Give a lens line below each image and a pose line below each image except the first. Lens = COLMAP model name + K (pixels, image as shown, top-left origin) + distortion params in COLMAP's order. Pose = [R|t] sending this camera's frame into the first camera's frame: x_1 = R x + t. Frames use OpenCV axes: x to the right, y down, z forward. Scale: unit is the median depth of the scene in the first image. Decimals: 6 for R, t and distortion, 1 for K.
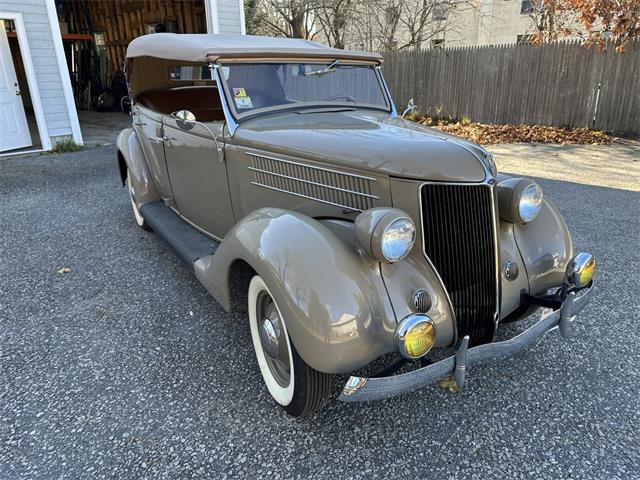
lens RADIAL K [[453.7, 0, 320.0], [0, 453.7, 240.0], [0, 0, 1]] dist [0.002127, -0.005886]
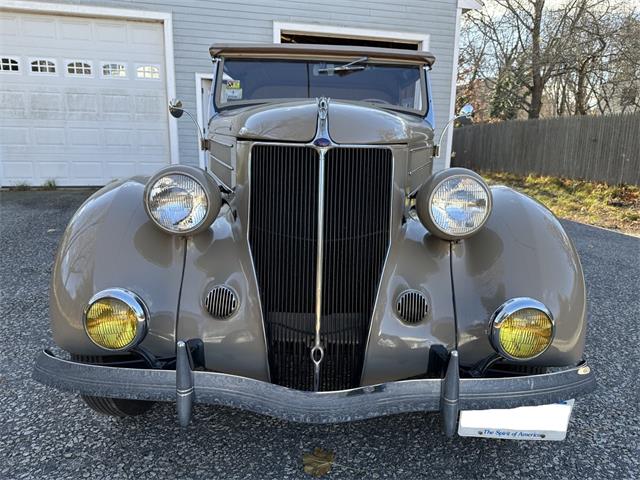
lens RADIAL K [[454.7, 0, 318.3], [0, 454.7, 241.1], [0, 0, 1]] dist [-0.000305, -0.004515]
pose [[0.844399, 0.138726, -0.517440, 0.630663], [-0.219425, 0.970712, -0.097827, 0.068398], [0.488715, 0.196144, 0.850109, 0.385217]]
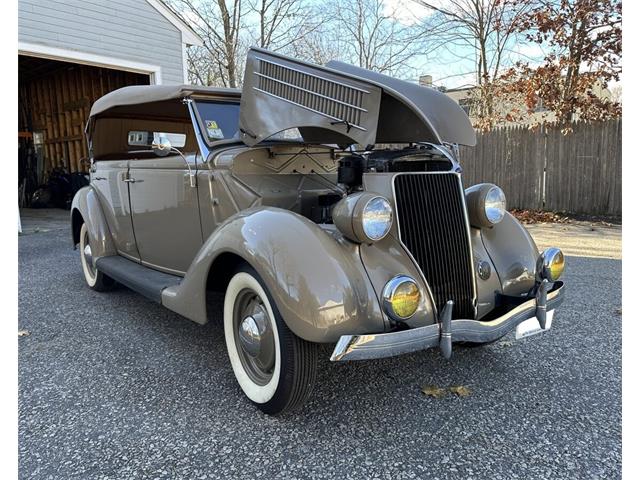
lens RADIAL K [[493.6, 0, 271.9], [0, 493.6, 265.4], [0, 0, 1]] dist [0.012942, -0.018499]
pose [[0.999496, -0.016658, 0.027040, -0.086400], [0.021409, 0.982271, -0.186241, 0.256533], [-0.023458, 0.186726, 0.982132, -0.087377]]
